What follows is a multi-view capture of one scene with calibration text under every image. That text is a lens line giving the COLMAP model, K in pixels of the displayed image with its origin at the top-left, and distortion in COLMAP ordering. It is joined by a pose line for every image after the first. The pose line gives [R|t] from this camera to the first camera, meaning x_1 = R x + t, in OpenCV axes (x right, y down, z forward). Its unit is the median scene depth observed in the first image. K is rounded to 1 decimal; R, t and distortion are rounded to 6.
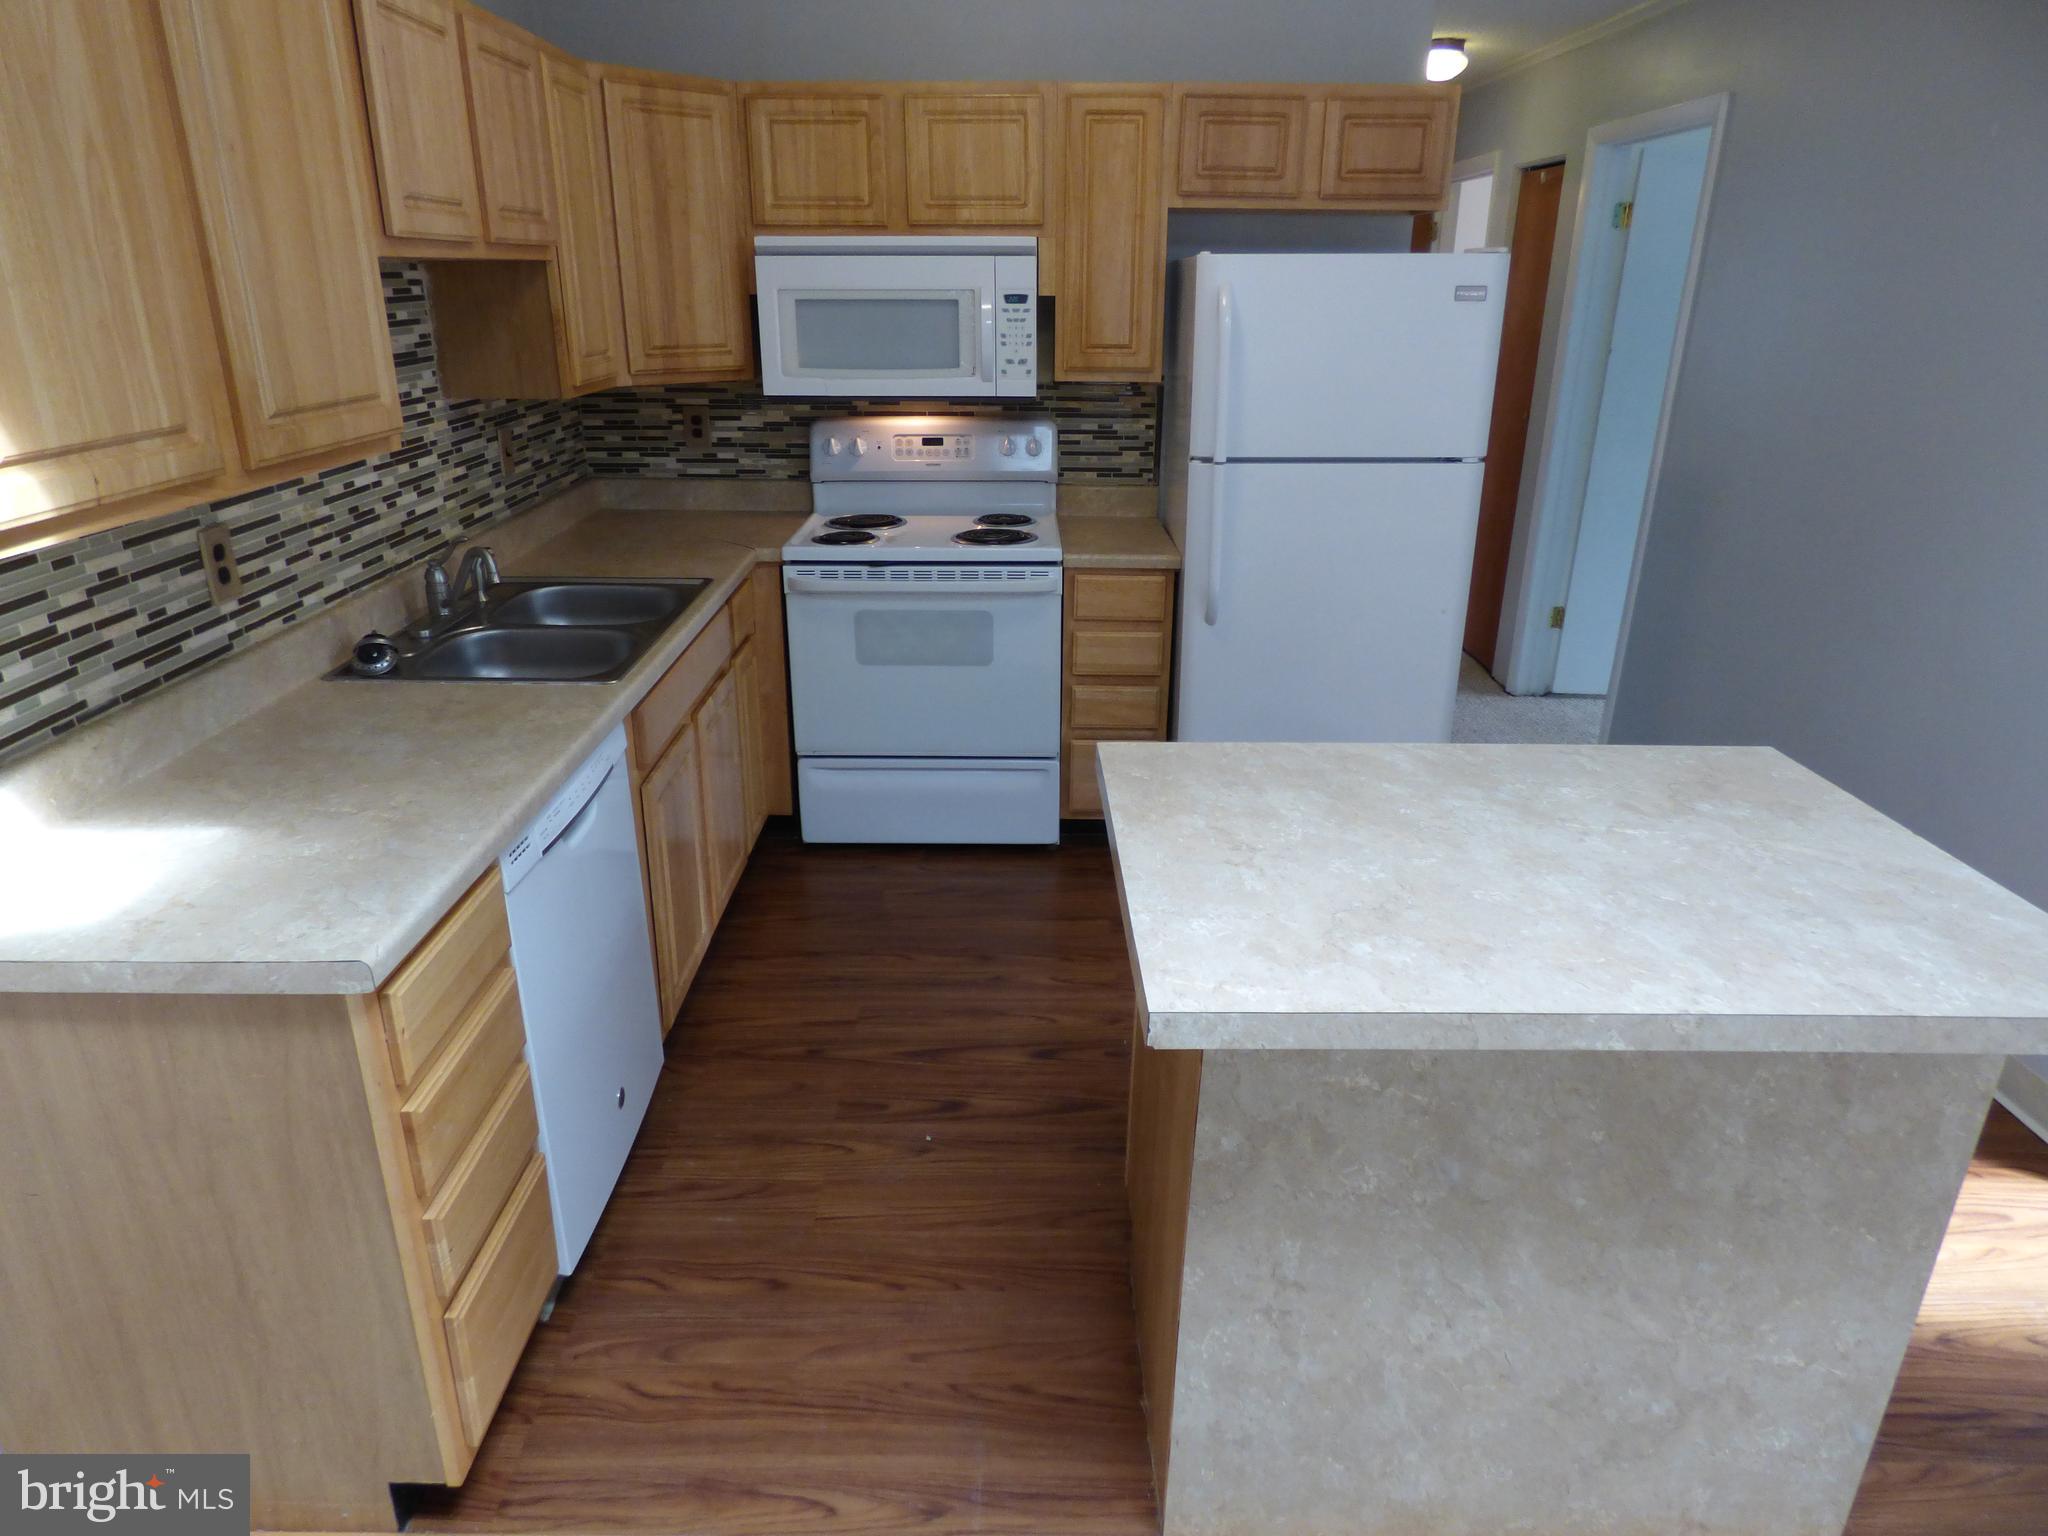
lens RADIAL K [[1255.2, 0, 1015.6], [0, 1255.2, 757.5], [0, 0, 1]] dist [-0.012503, 0.007802]
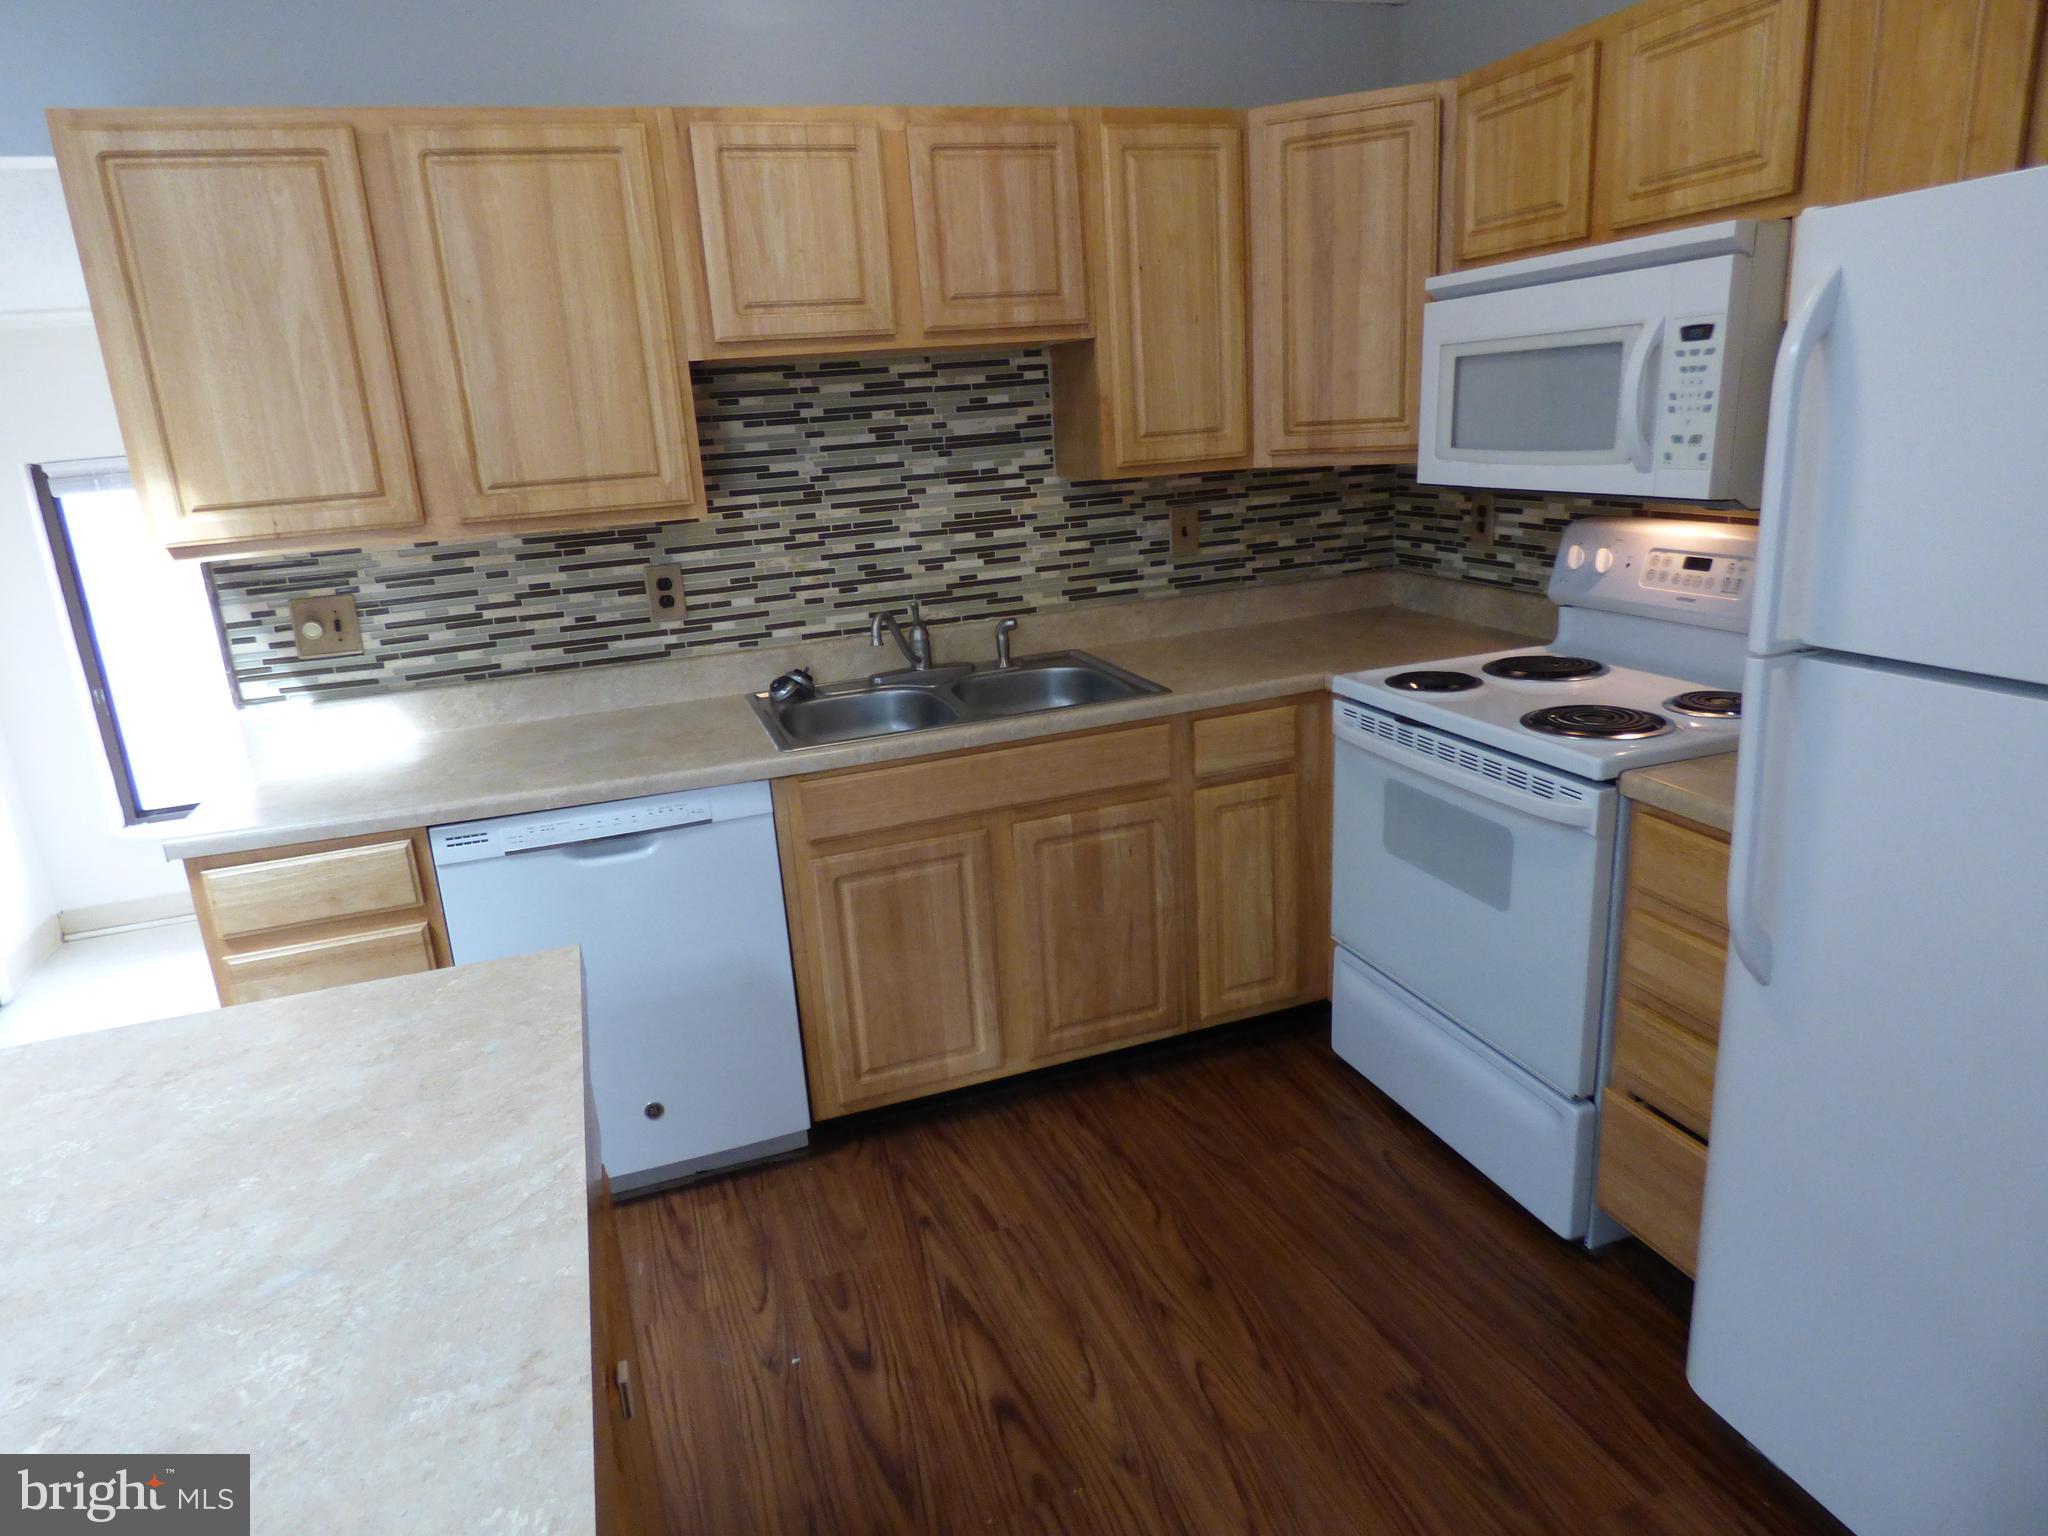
lens RADIAL K [[1255.2, 0, 1006.9], [0, 1255.2, 766.8], [0, 0, 1]] dist [-0.012503, 0.007802]
pose [[0.319537, 0.238525, -0.917061, 0.610023], [-0.276072, 0.949248, 0.150704, -0.223839], [0.906466, 0.205020, 0.369171, 0.691287]]
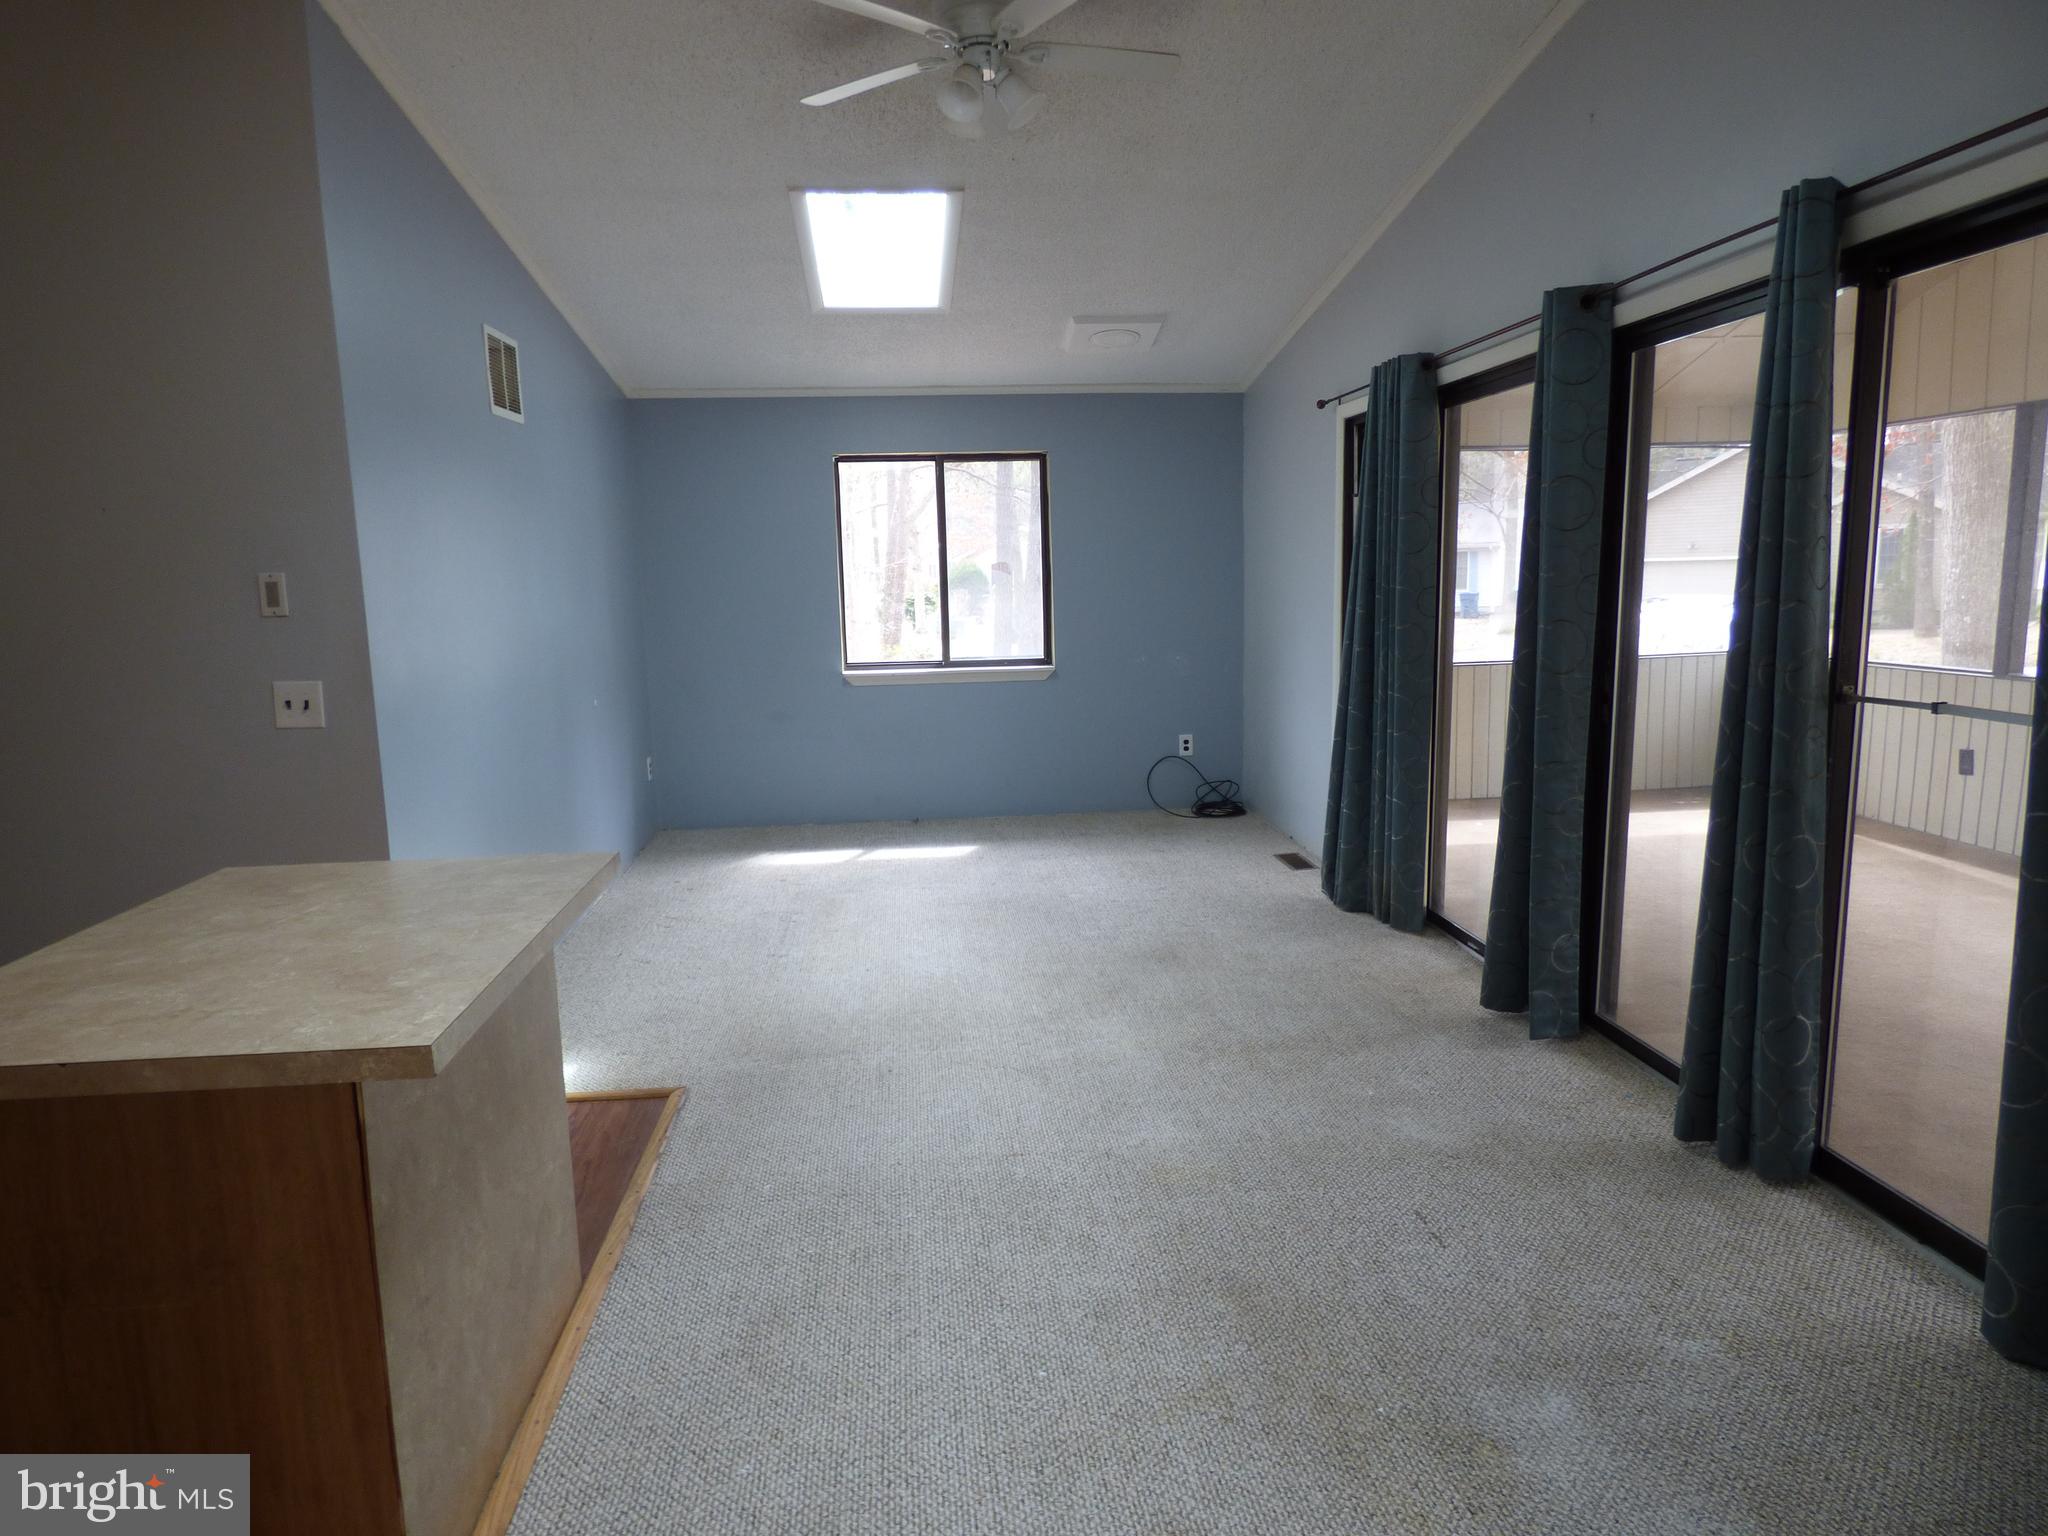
lens RADIAL K [[1255.2, 0, 999.4], [0, 1255.2, 751.3], [0, 0, 1]] dist [-0.012503, 0.007802]
pose [[-0.089484, -0.146203, 0.985199, -0.521316], [0.379705, 0.909456, 0.169451, -0.025180], [-0.920770, 0.389248, -0.025867, 0.192214]]
